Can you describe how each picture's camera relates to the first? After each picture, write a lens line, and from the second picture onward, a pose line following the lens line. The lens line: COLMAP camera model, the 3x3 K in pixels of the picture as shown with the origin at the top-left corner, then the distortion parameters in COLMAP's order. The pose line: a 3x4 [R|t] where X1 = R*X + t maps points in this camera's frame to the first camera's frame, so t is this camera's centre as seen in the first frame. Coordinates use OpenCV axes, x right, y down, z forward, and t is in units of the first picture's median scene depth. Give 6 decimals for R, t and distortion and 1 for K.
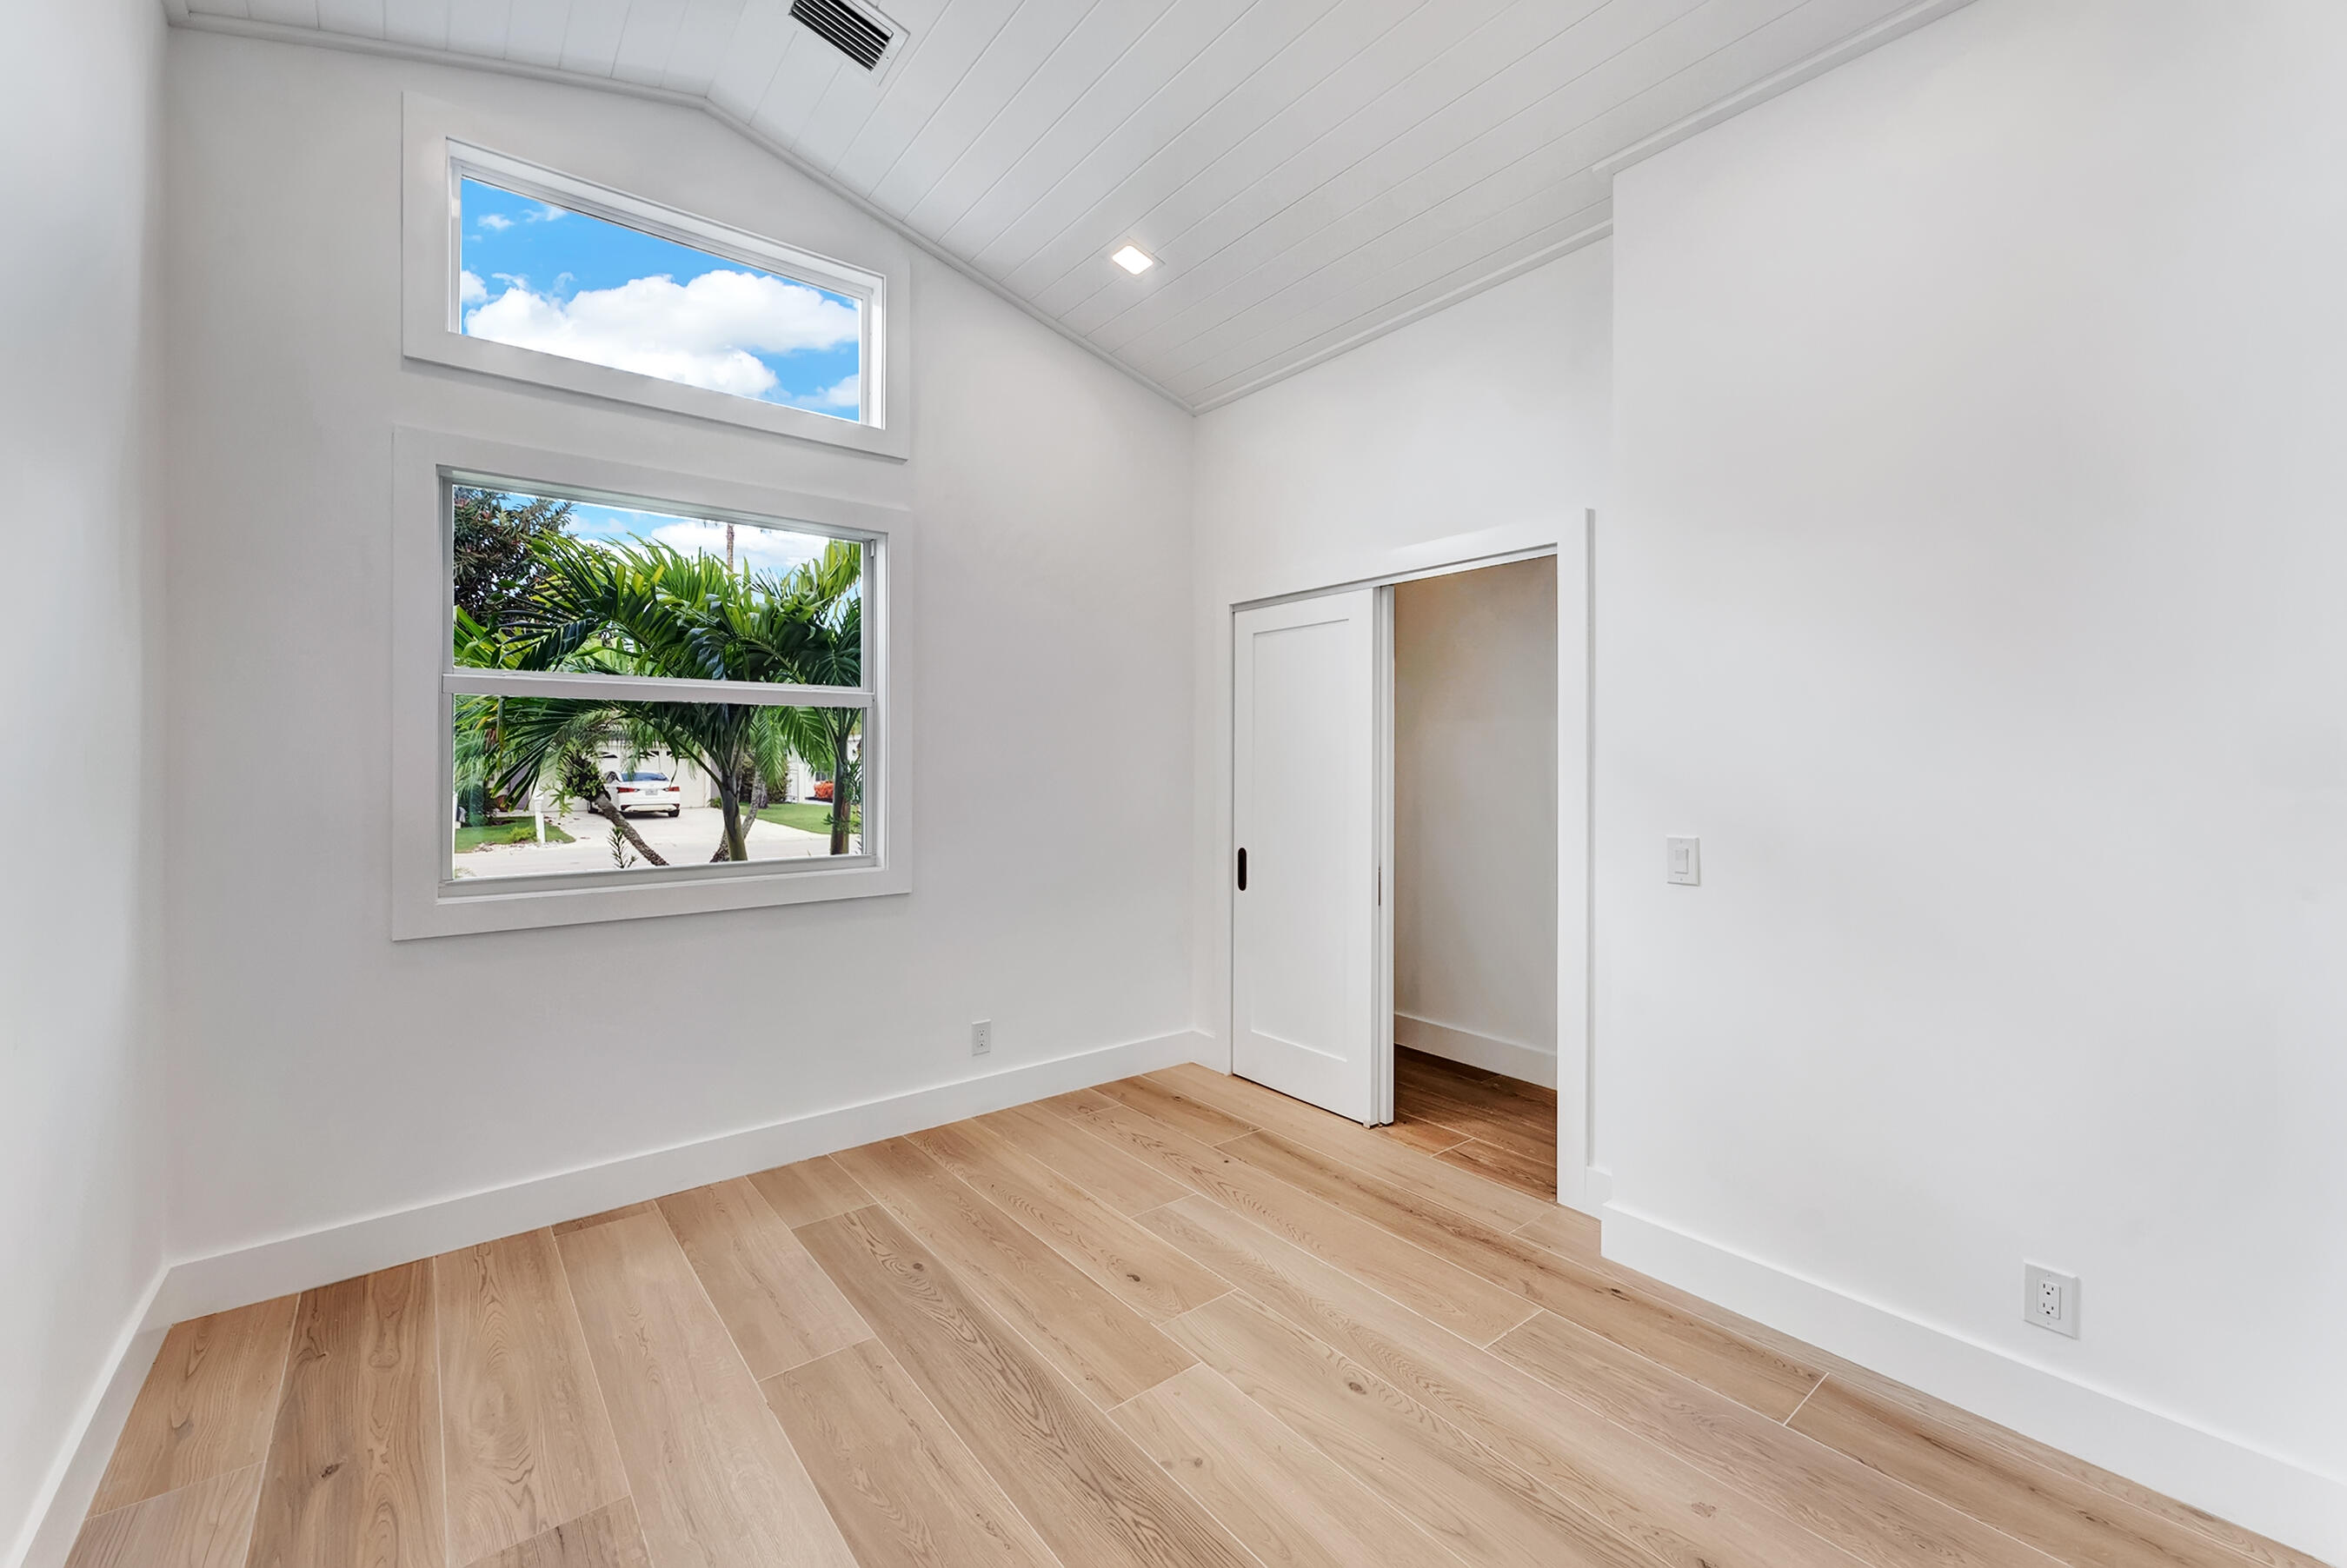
lens RADIAL K [[951.9, 0, 1181.7], [0, 951.9, 780.4], [0, 0, 1]] dist [0.009139, 0.000048]
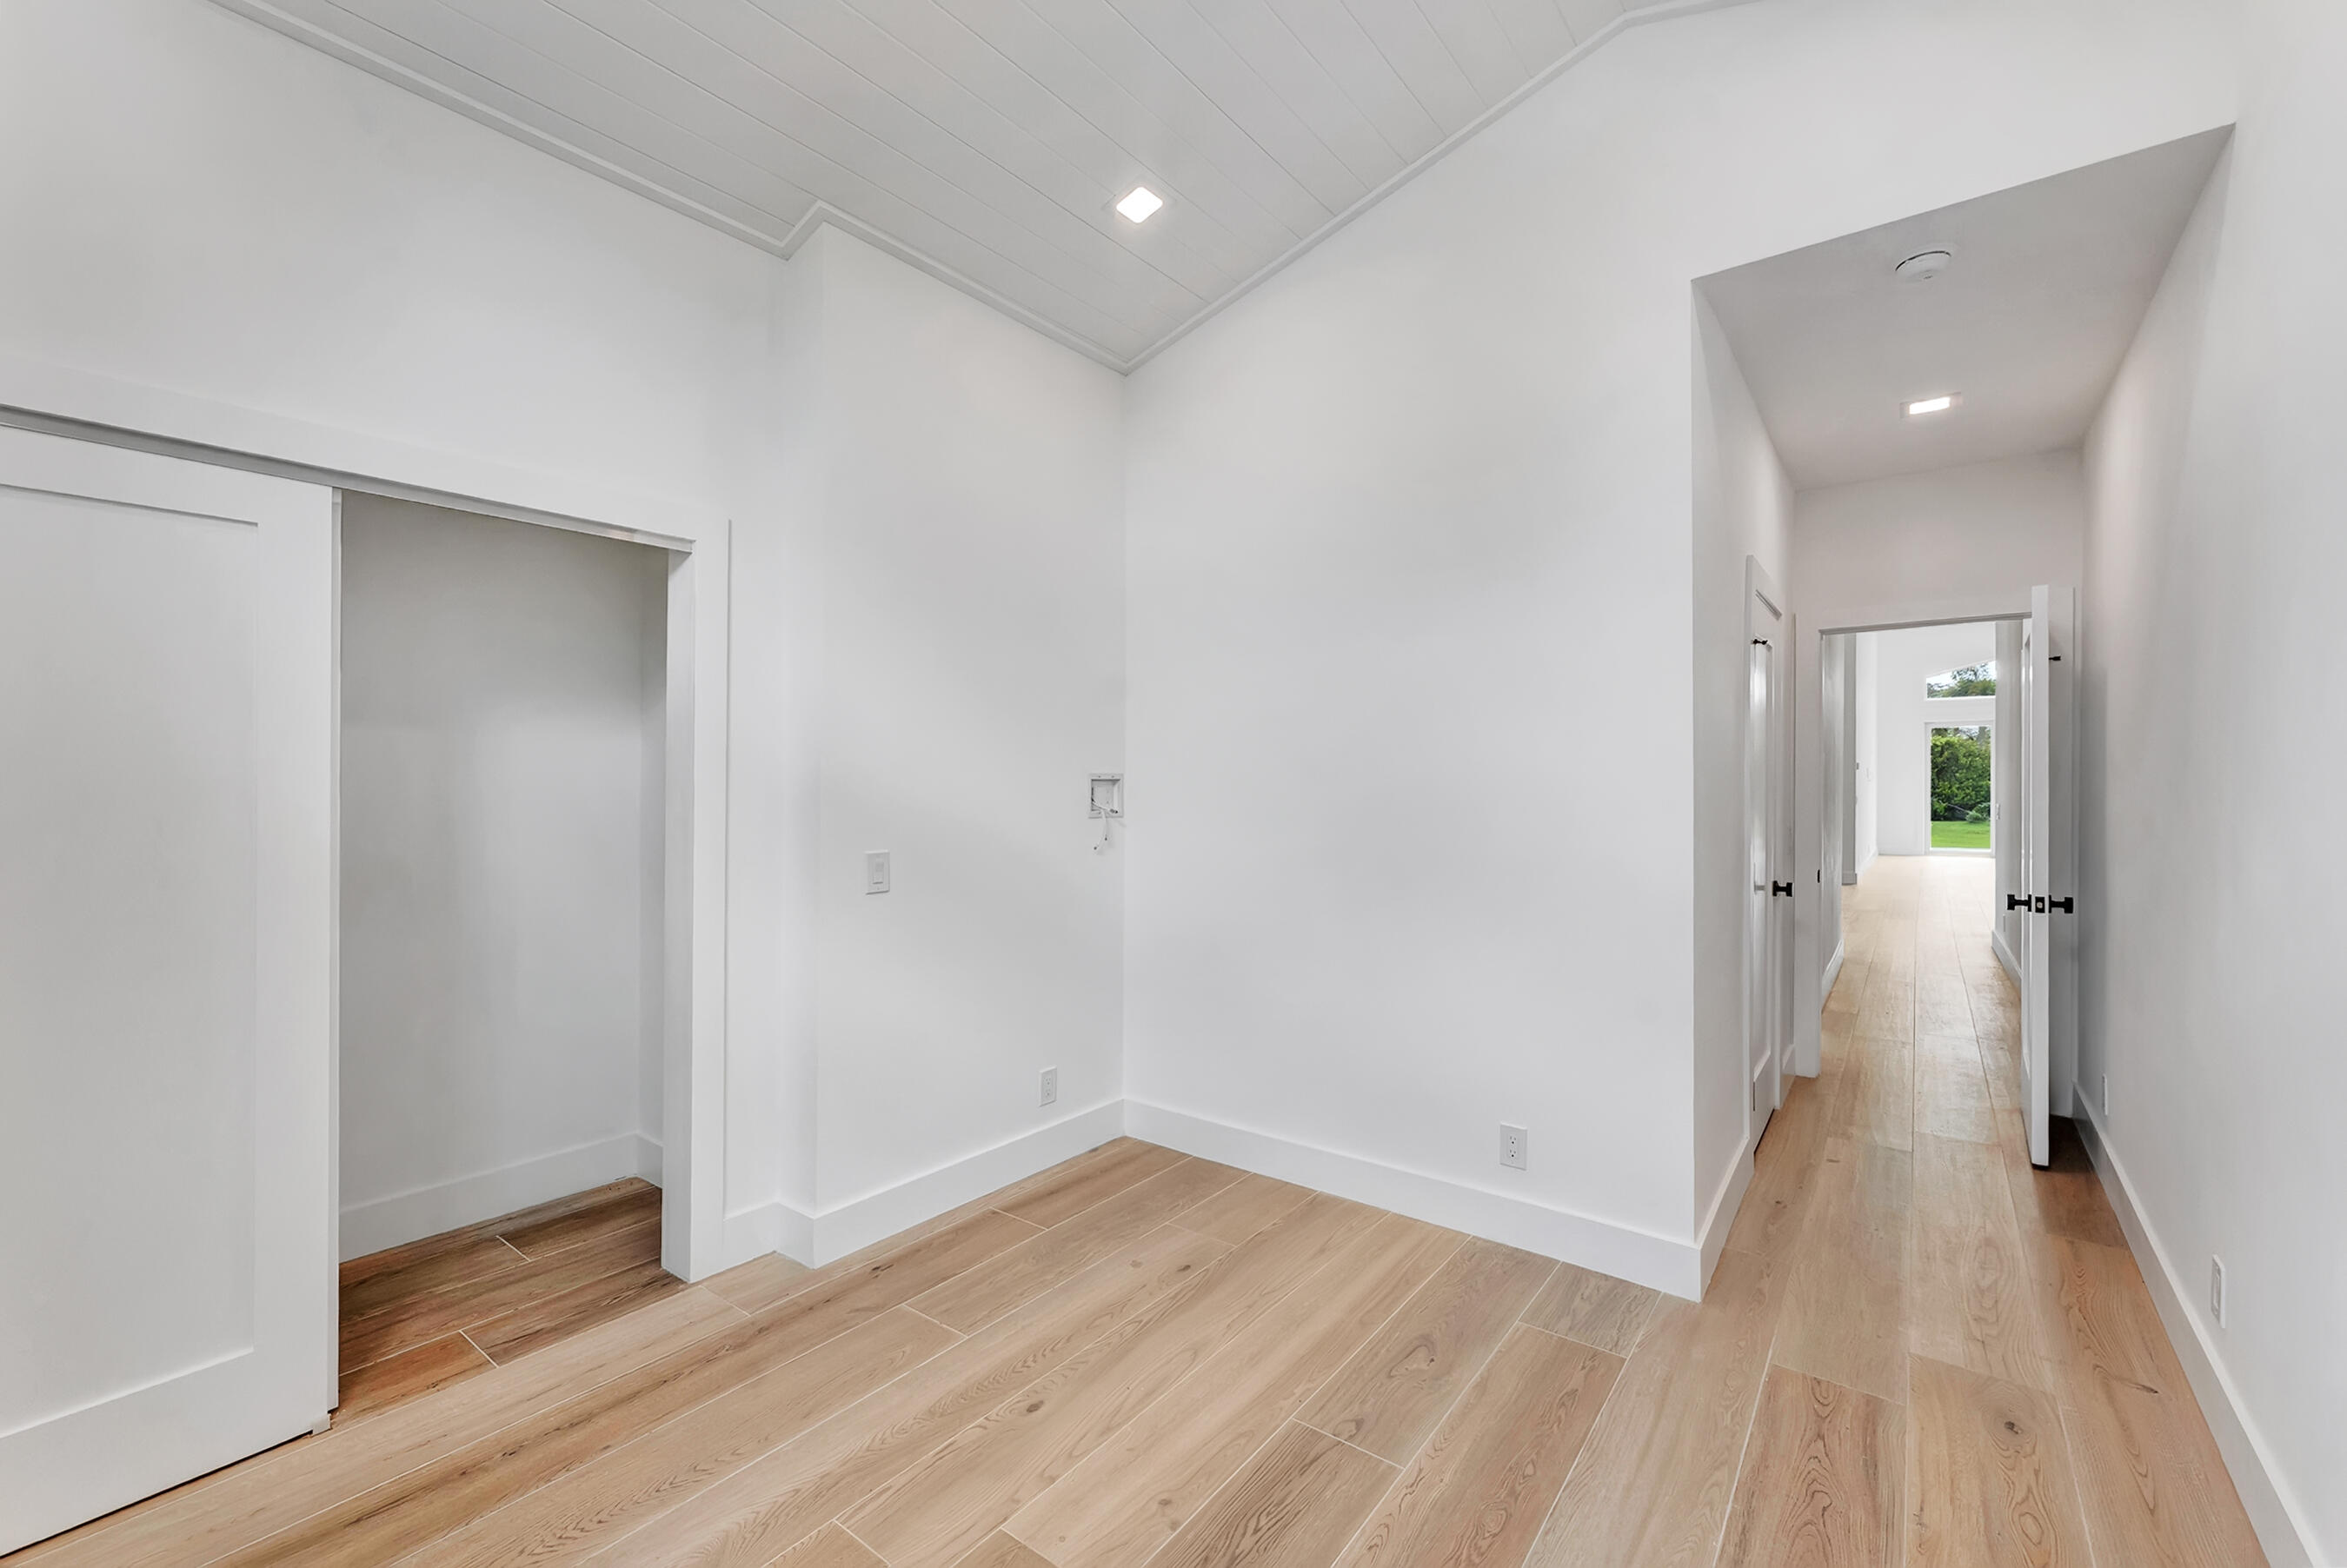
lens RADIAL K [[951.9, 0, 1216.9], [0, 951.9, 793.5], [0, 0, 1]] dist [0.009139, 0.000048]
pose [[-0.253488, -0.001933, 0.967337, -0.755697], [0.020266, 0.999768, 0.007309, -0.013835], [-0.967126, 0.021457, -0.253390, 0.948401]]
